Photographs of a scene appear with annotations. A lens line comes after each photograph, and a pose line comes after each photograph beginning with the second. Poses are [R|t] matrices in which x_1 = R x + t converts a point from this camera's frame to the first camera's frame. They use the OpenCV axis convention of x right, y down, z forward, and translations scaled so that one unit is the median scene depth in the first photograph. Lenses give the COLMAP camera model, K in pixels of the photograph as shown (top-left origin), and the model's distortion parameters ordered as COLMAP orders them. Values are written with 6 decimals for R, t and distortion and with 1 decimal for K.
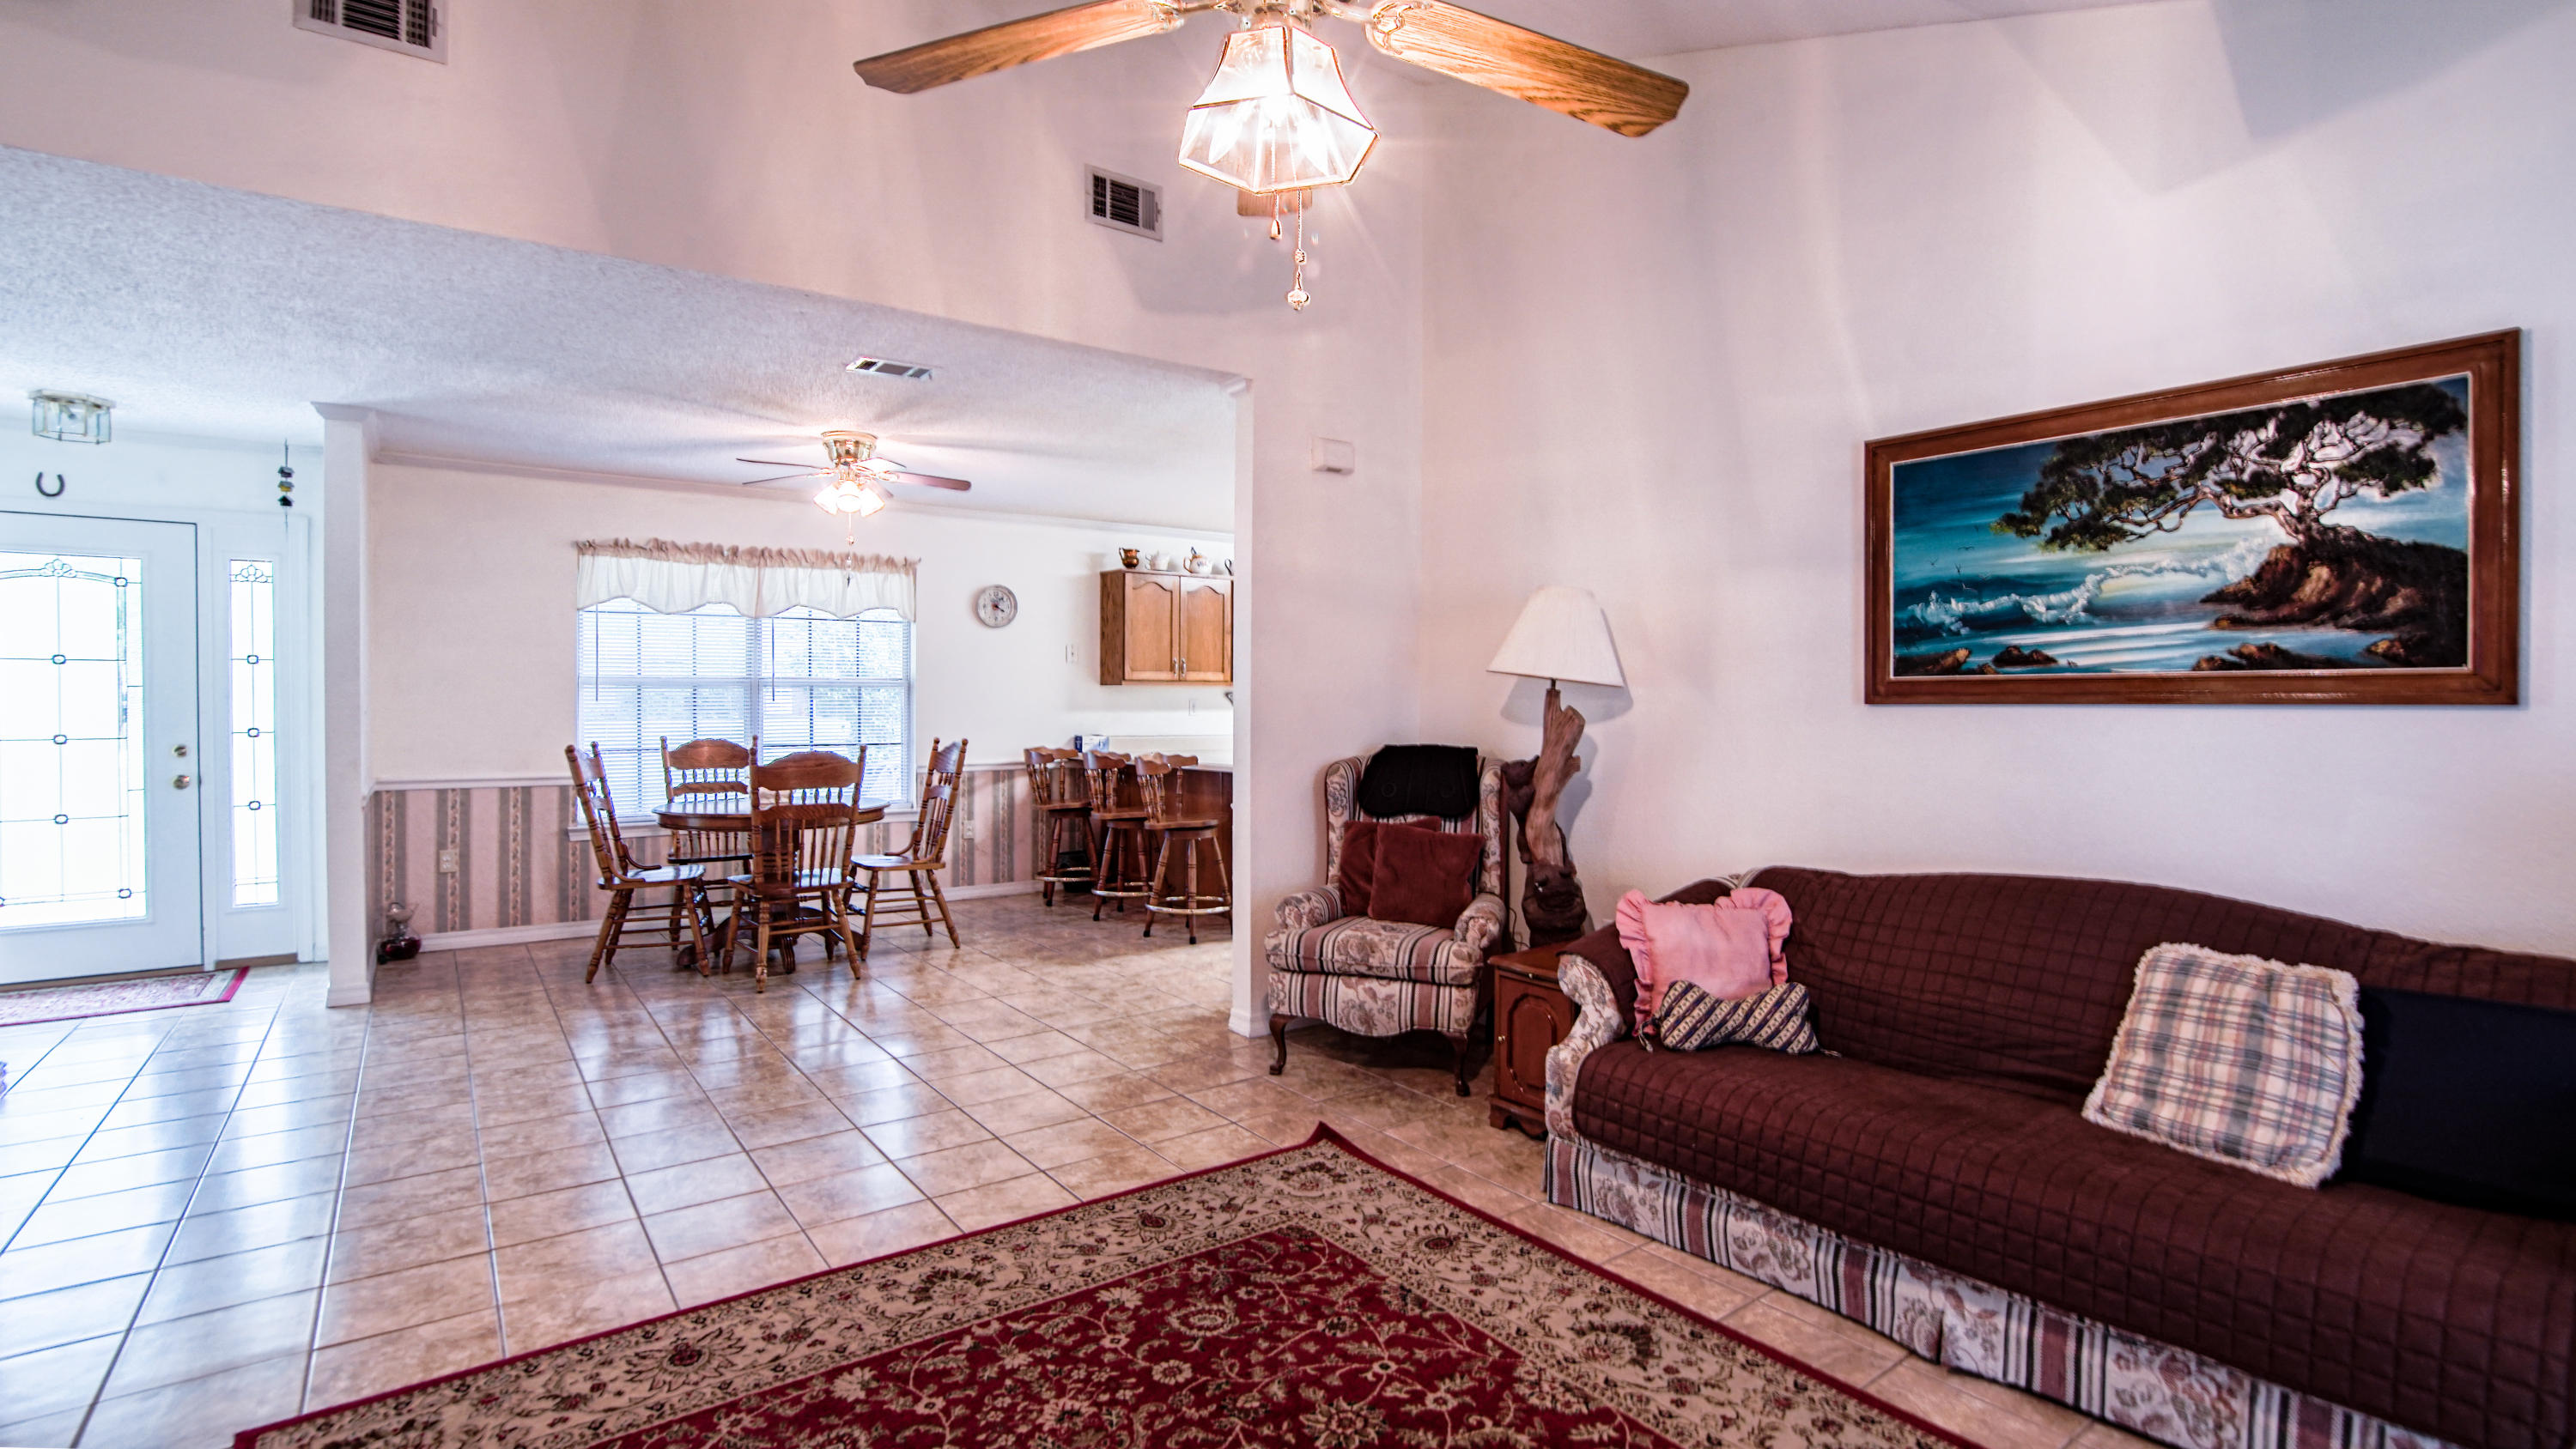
lens RADIAL K [[1197.0, 0, 1310.1], [0, 1197.0, 720.7], [0, 0, 1]] dist [-0.045619, 0.012409]
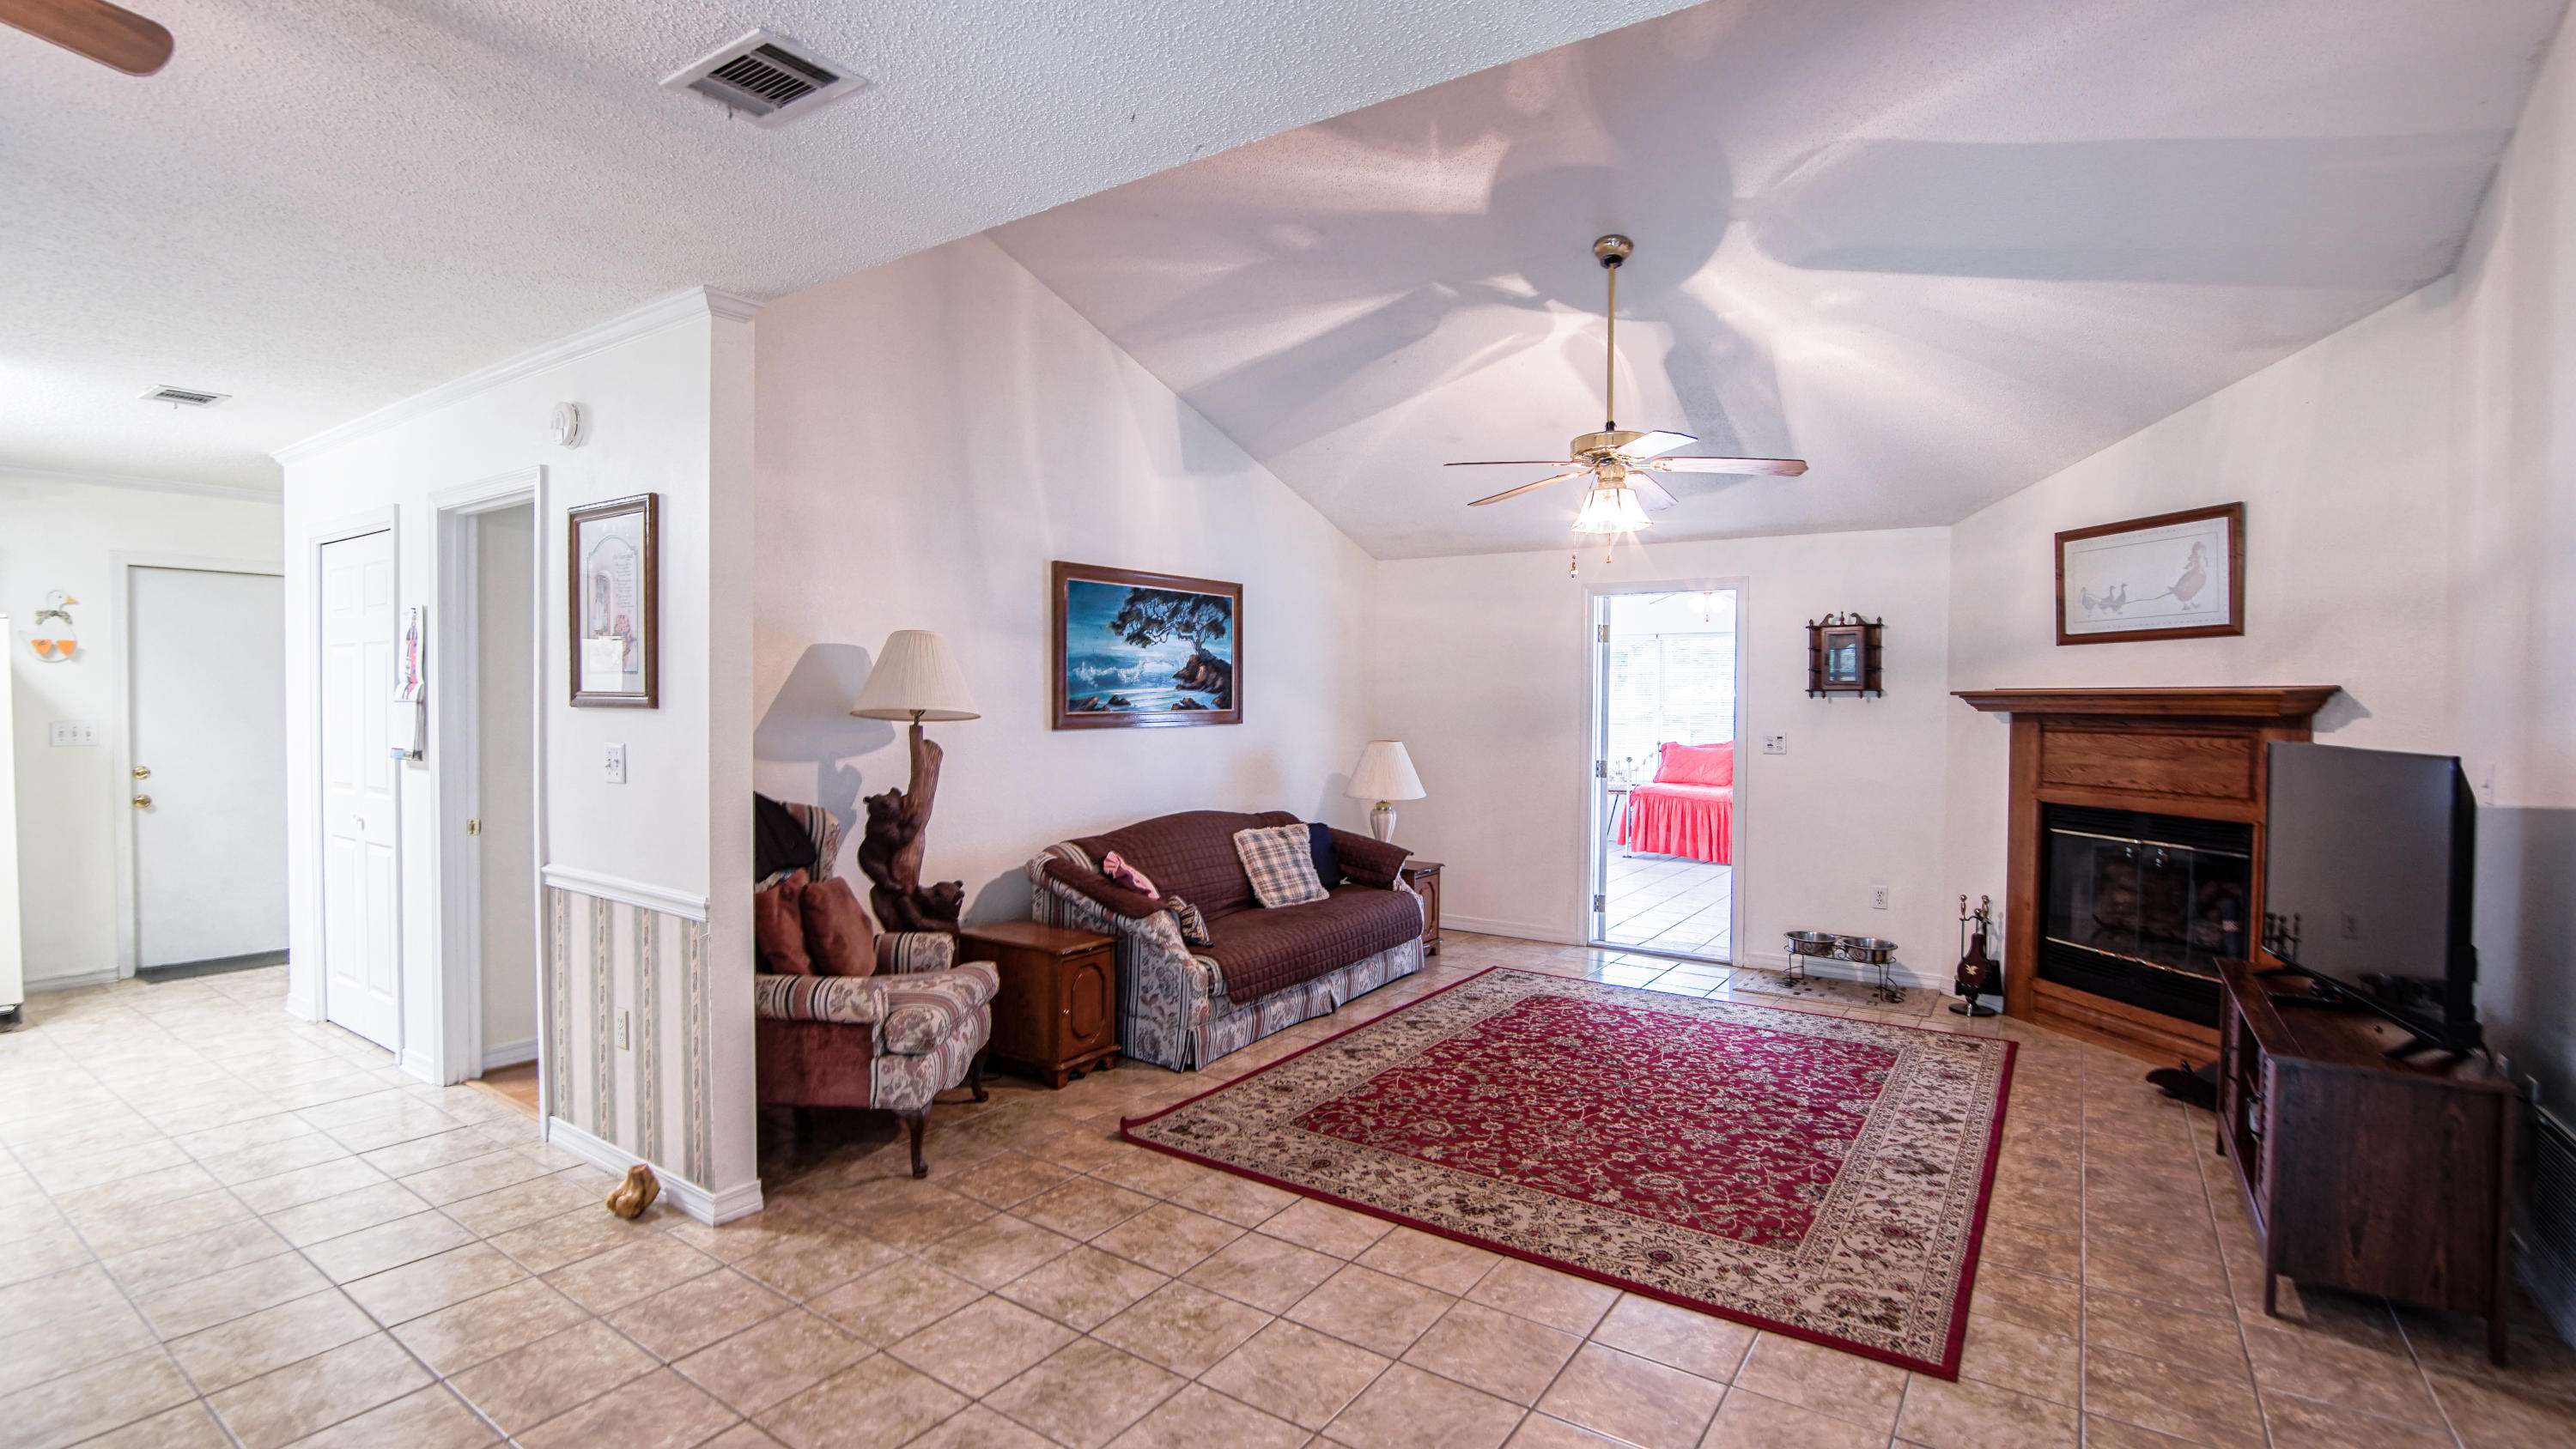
lens RADIAL K [[1164.4, 0, 1300.6], [0, 1164.4, 719.9], [0, 0, 1]] dist [-0.041395, 0.008355]
pose [[-0.326768, -0.023531, 0.944812, -1.171919], [0.010671, 0.999534, 0.028585, -0.073444], [-0.945044, 0.019422, -0.326364, 1.306257]]
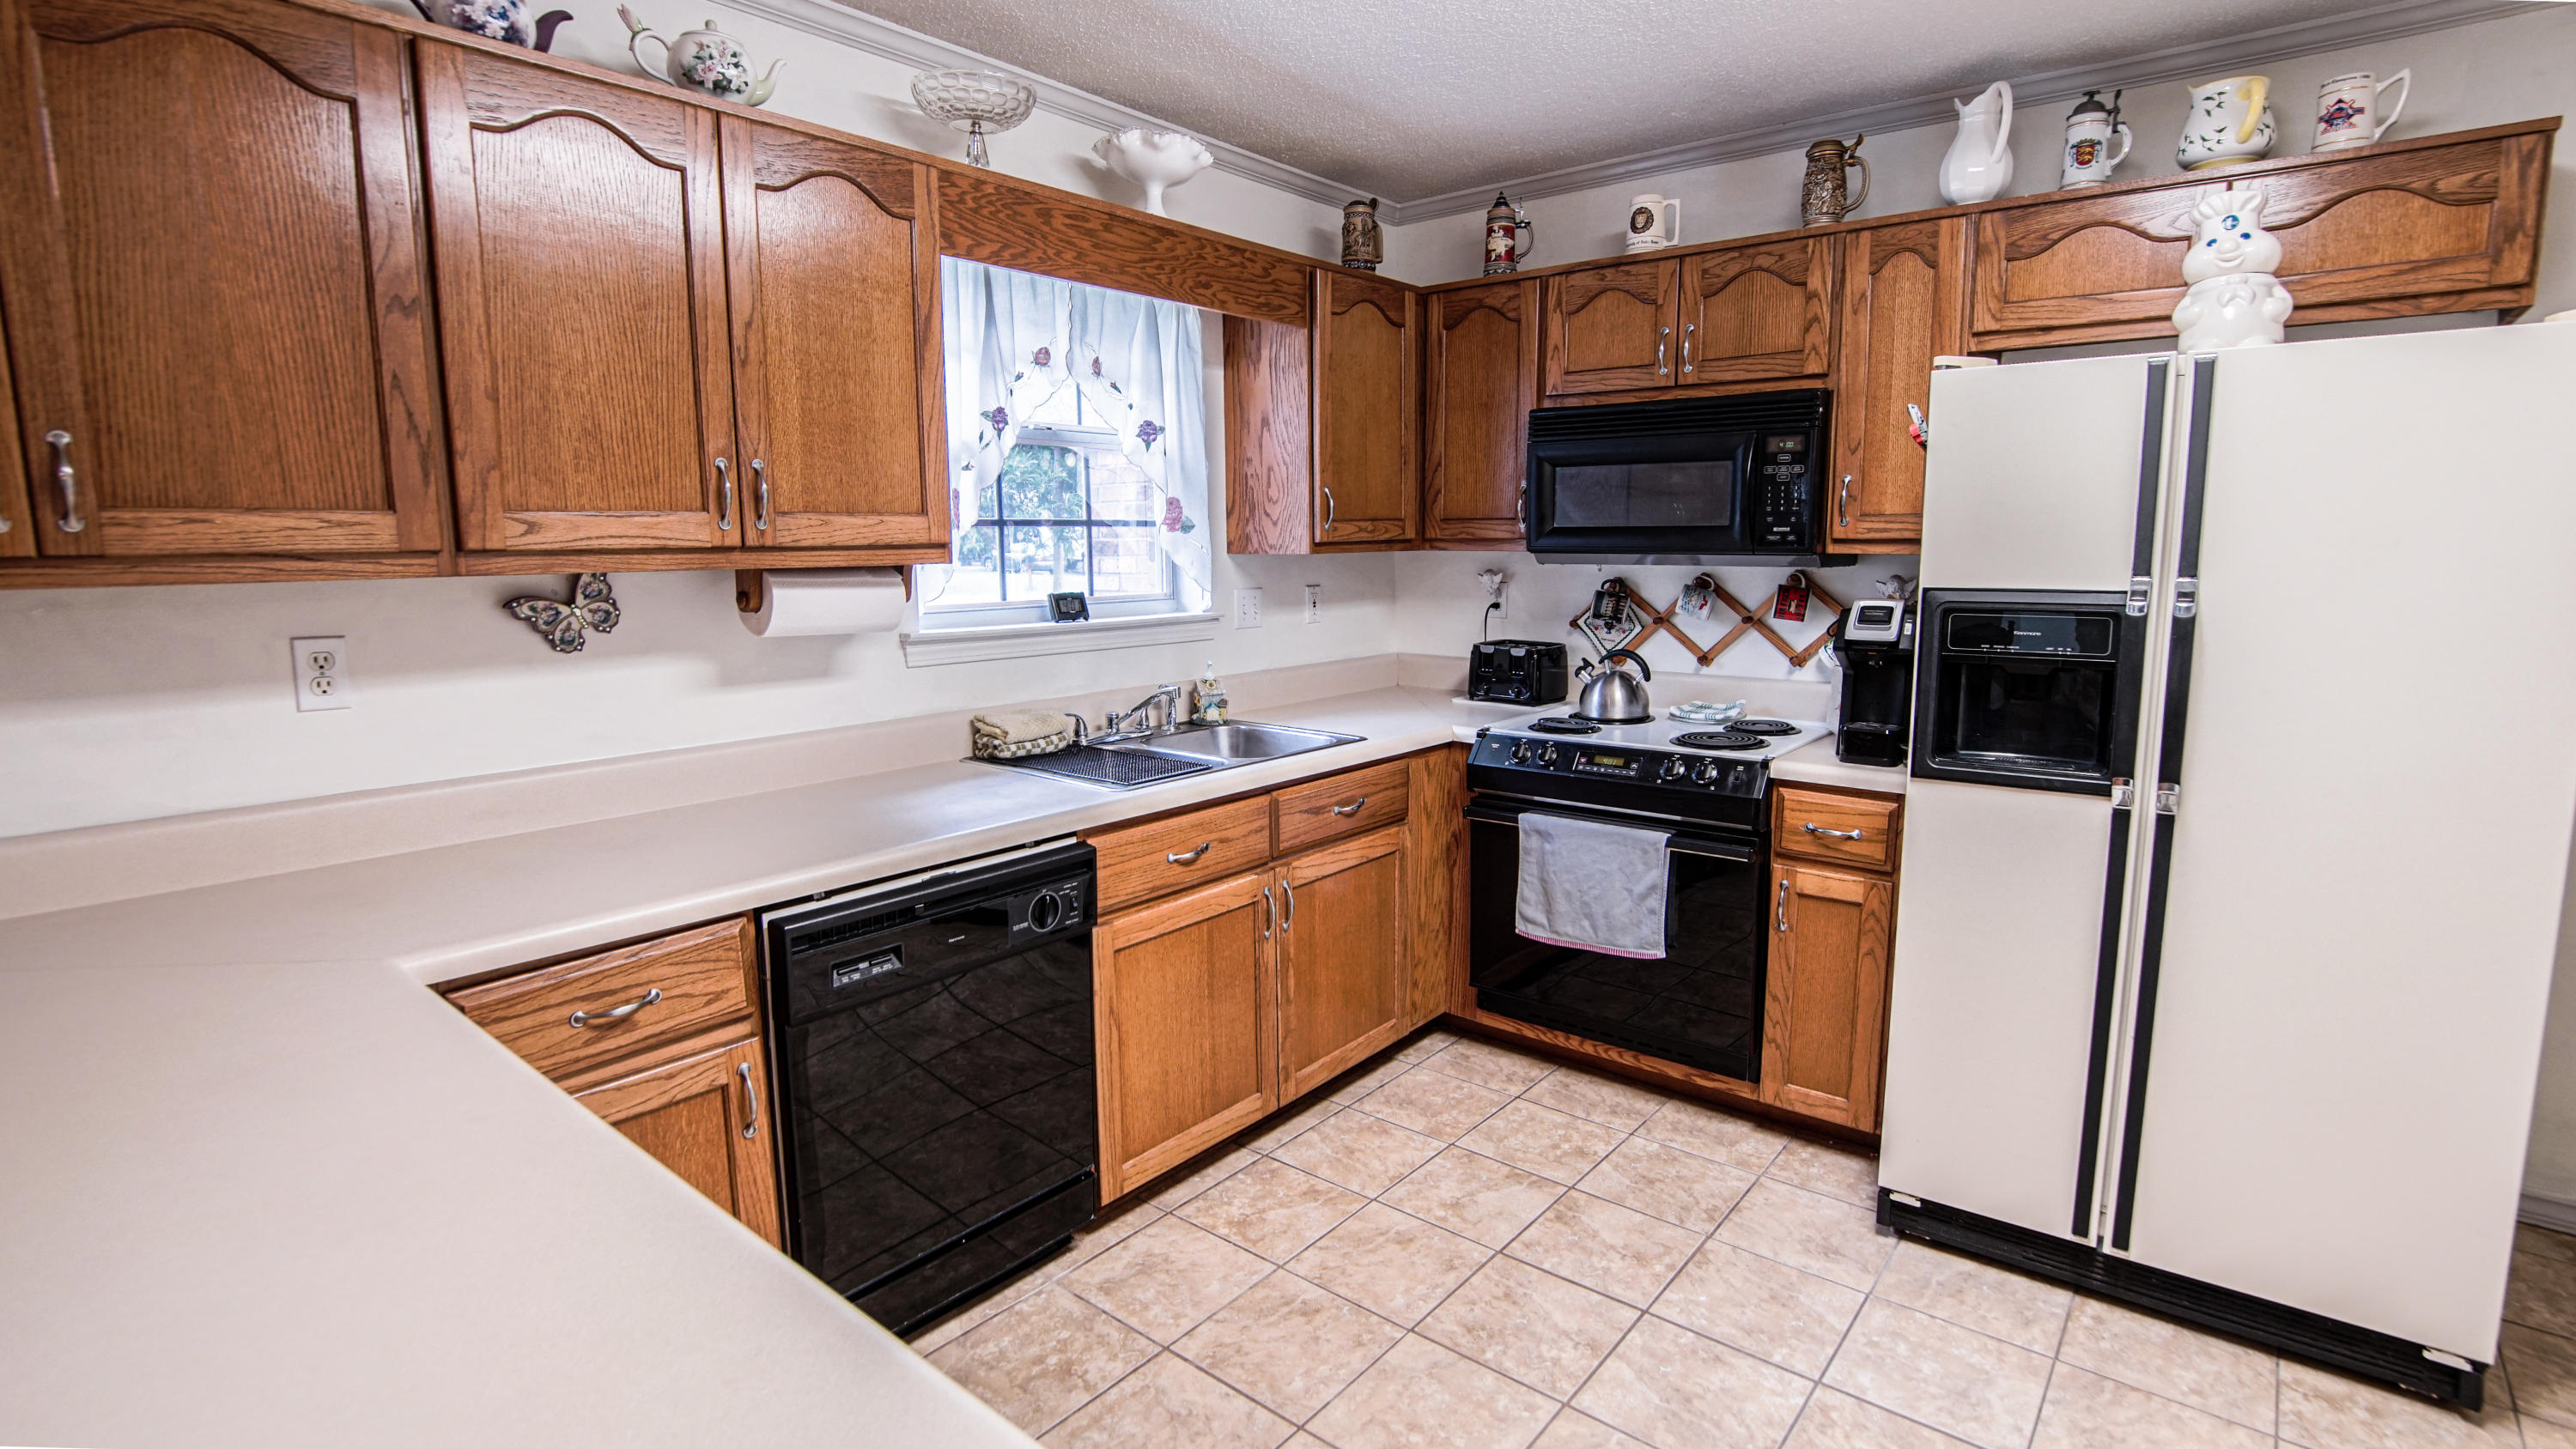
lens RADIAL K [[1197.0, 0, 1310.1], [0, 1197.0, 720.7], [0, 0, 1]] dist [-0.045619, 0.012409]
pose [[0.970652, -0.043611, 0.236503, 0.076248], [0.012441, 0.991209, 0.131719, -0.077785], [-0.240168, -0.124911, 0.962661, 2.061198]]
